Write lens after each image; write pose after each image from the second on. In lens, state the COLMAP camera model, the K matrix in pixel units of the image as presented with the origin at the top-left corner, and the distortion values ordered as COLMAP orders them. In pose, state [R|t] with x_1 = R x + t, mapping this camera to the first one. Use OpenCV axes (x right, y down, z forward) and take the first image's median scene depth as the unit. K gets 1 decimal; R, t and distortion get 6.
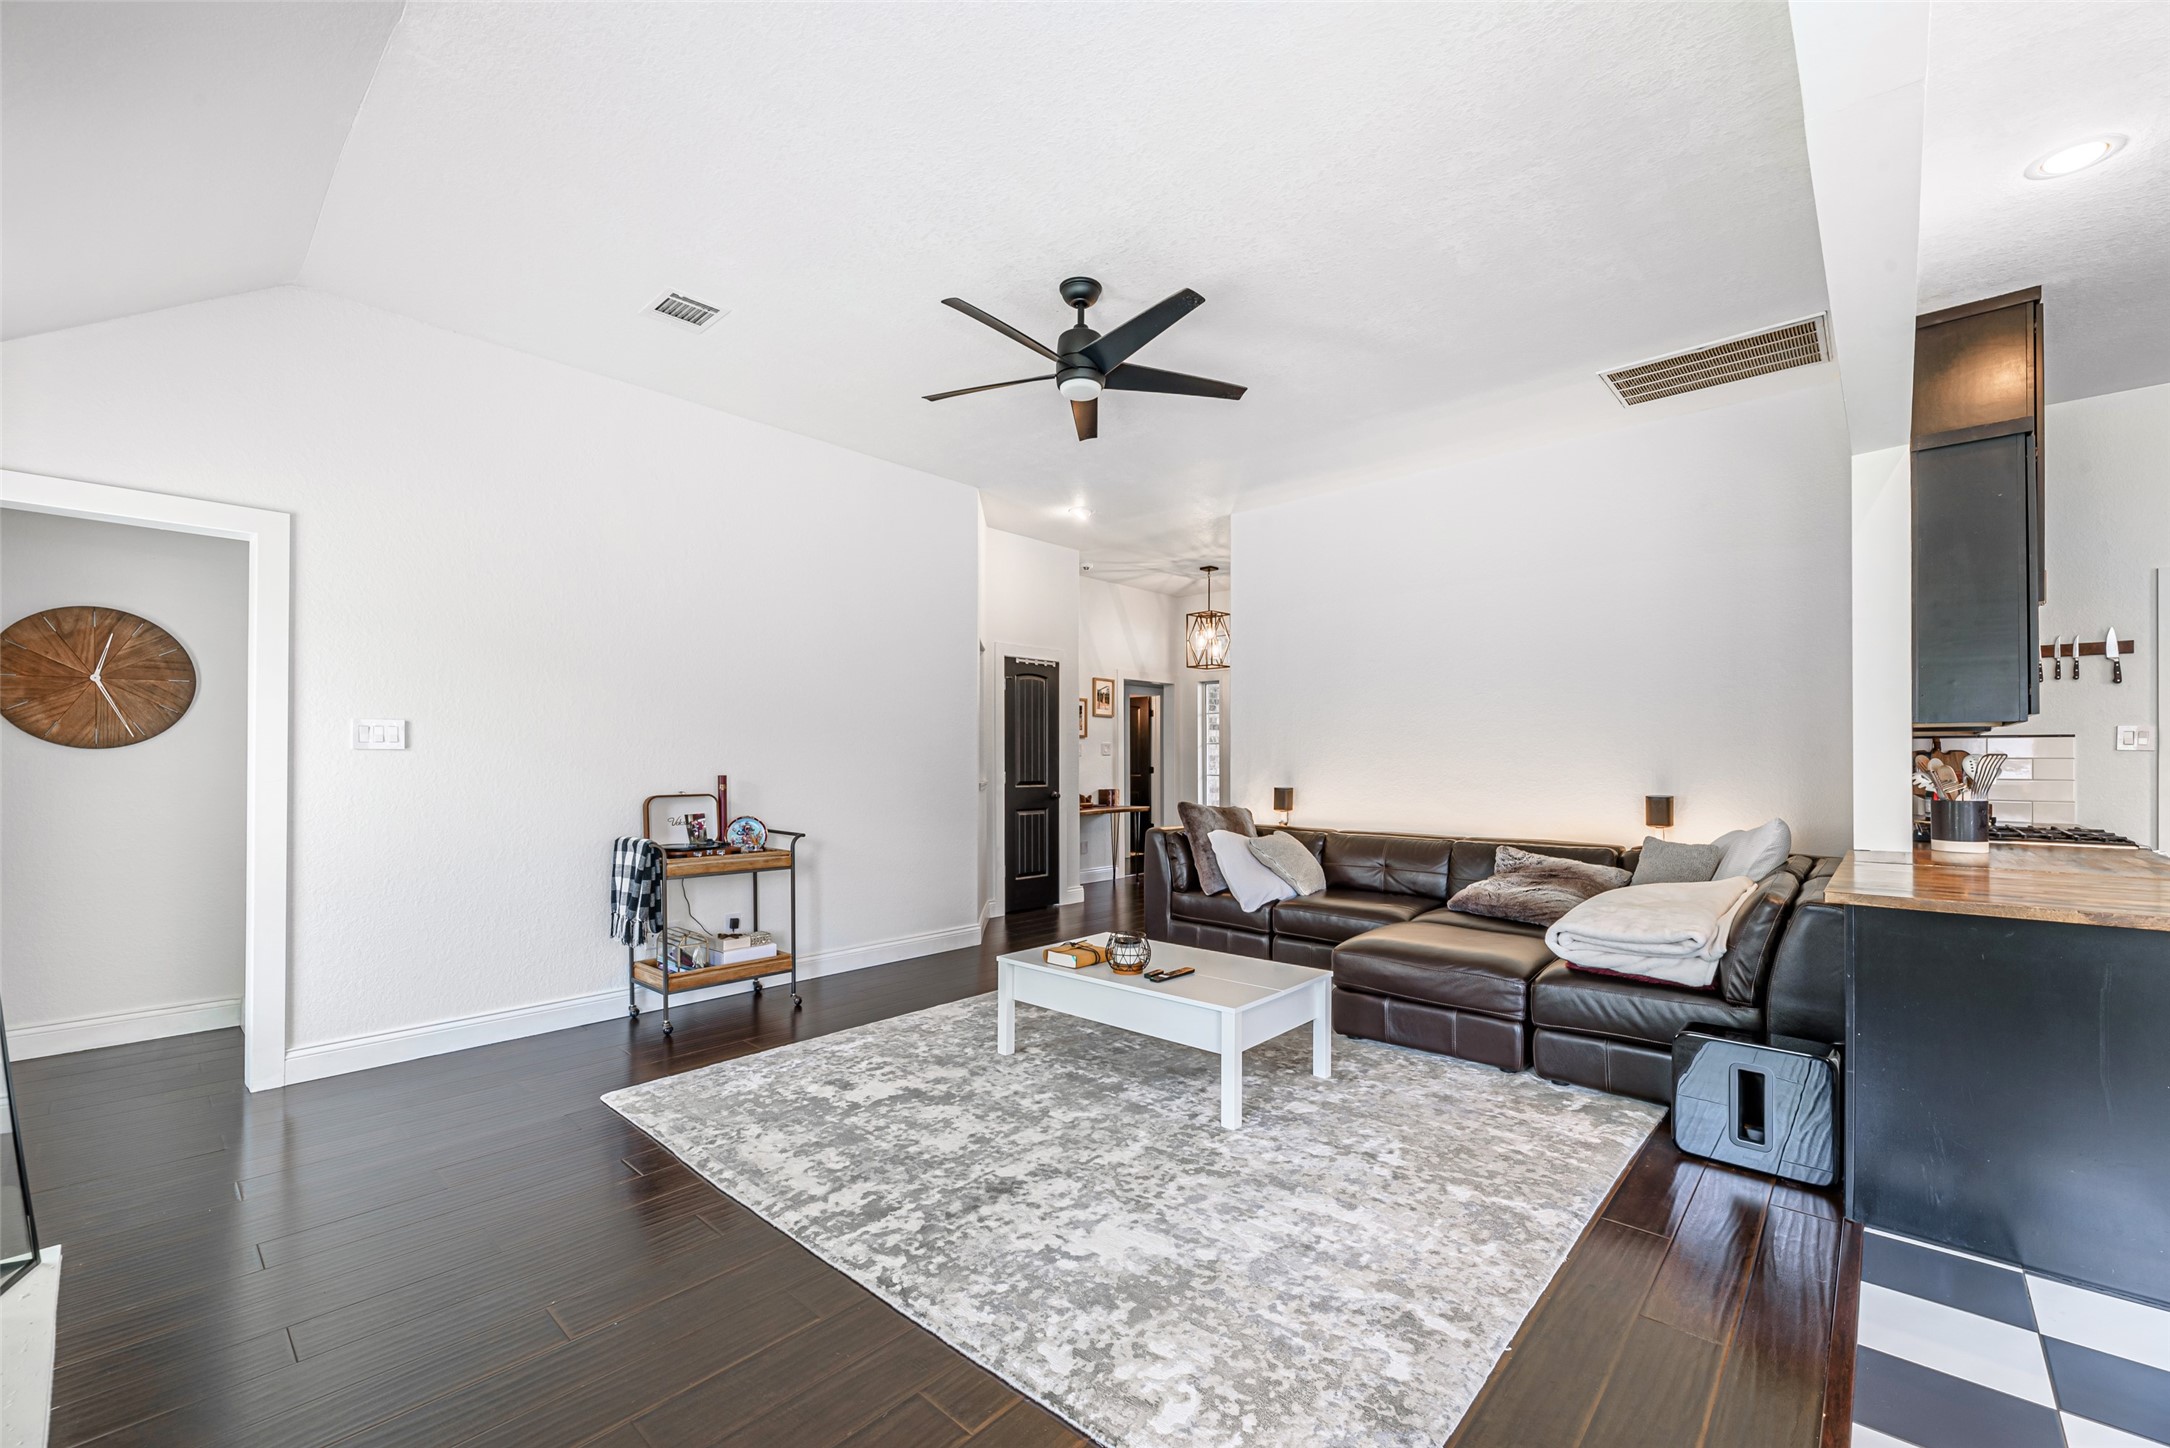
lens RADIAL K [[899.9, 0, 1090.5], [0, 899.9, 749.0], [0, 0, 1]] dist [-0.009686, -0.000219]
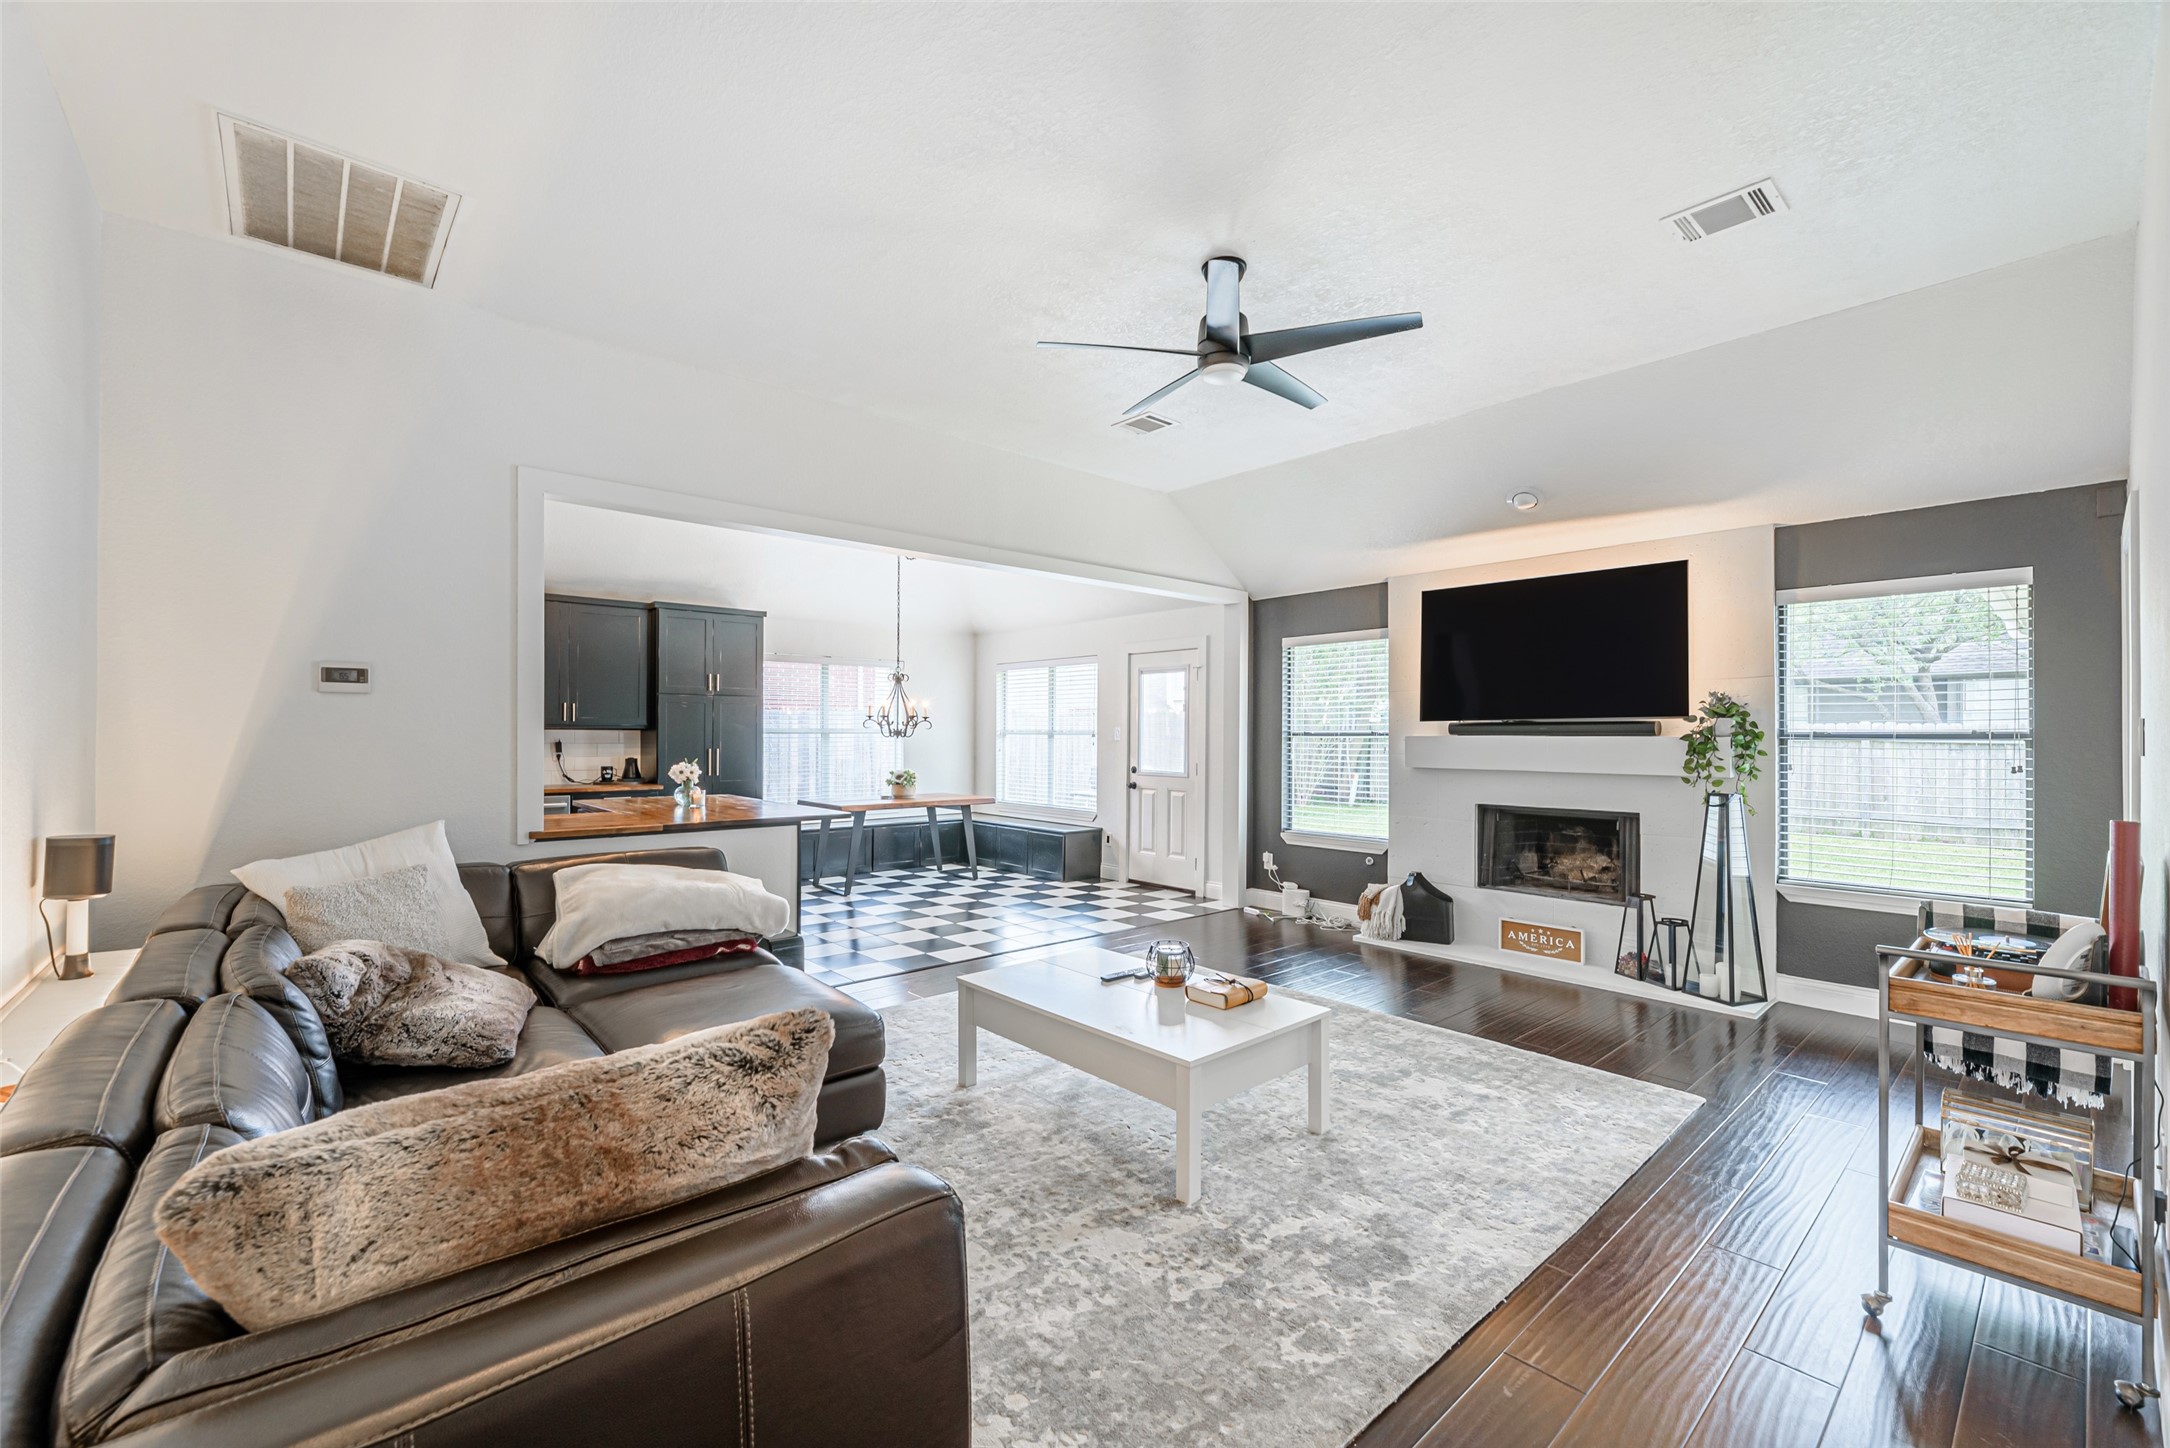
lens RADIAL K [[899.9, 0, 1090.5], [0, 899.9, 749.0], [0, 0, 1]] dist [-0.009686, -0.000219]
pose [[-0.992587, -0.008648, 0.121225, 0.015819], [-0.007701, 0.999936, 0.008280, -0.008928], [-0.121288, 0.007285, -0.992591, 2.020763]]
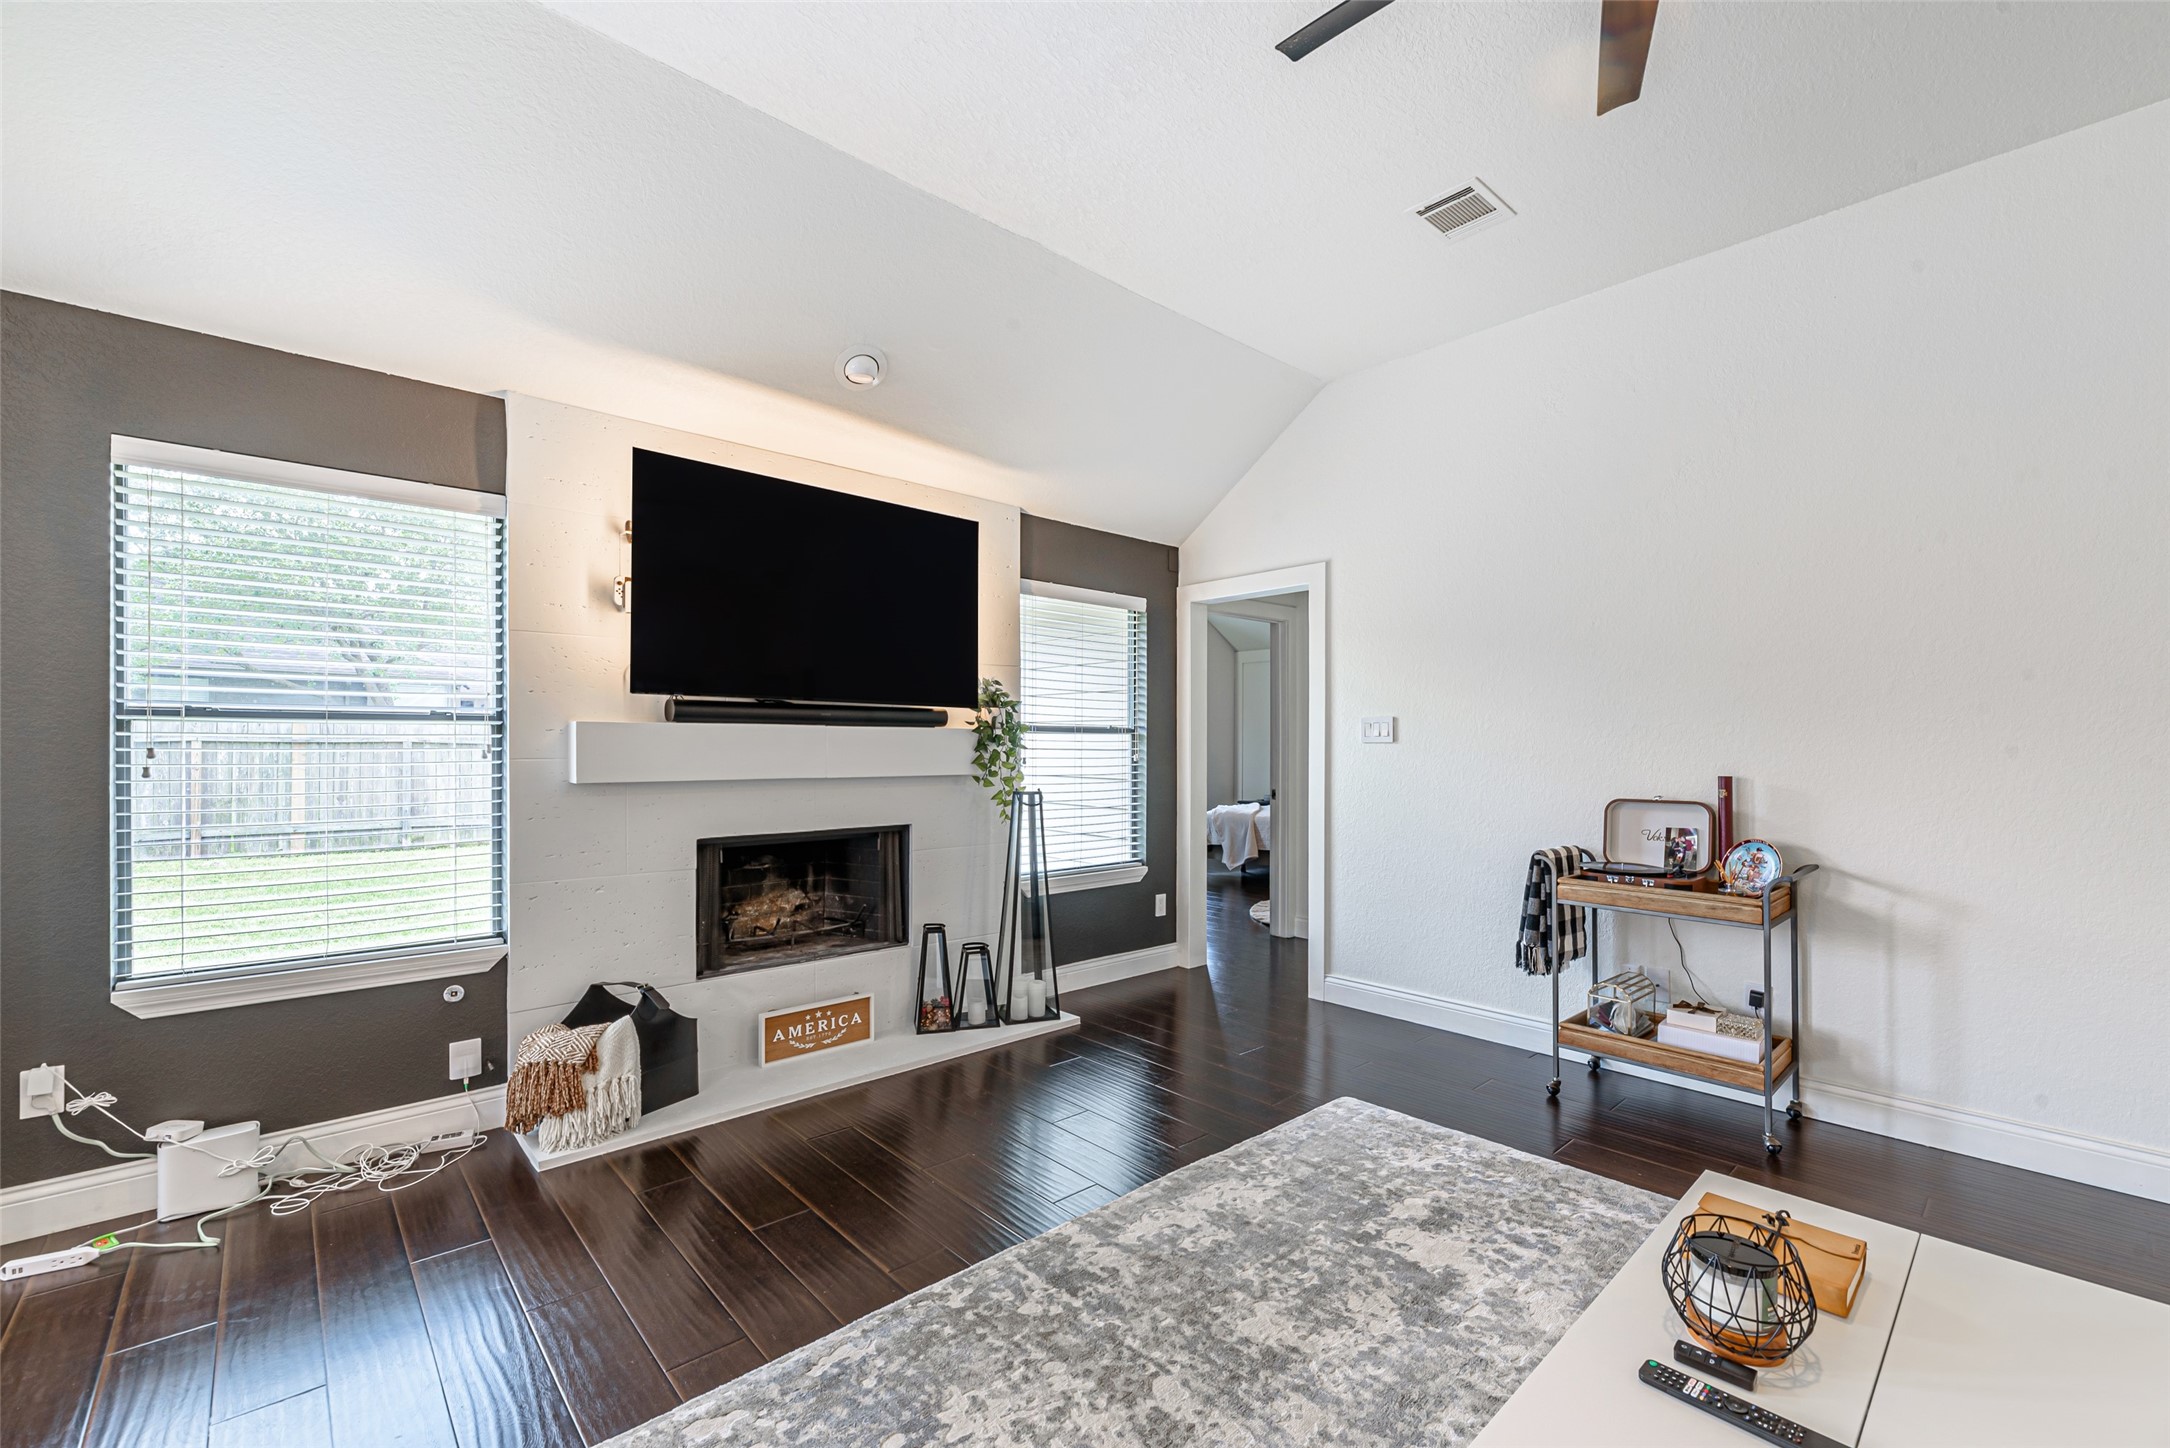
lens RADIAL K [[899.9, 0, 1090.5], [0, 899.9, 749.0], [0, 0, 1]] dist [-0.009686, -0.000219]
pose [[-0.108645, -0.002904, -0.994076, 0.440352], [0.008121, 0.999960, -0.003808, 0.010040], [0.994047, -0.008486, -0.108617, 0.808626]]
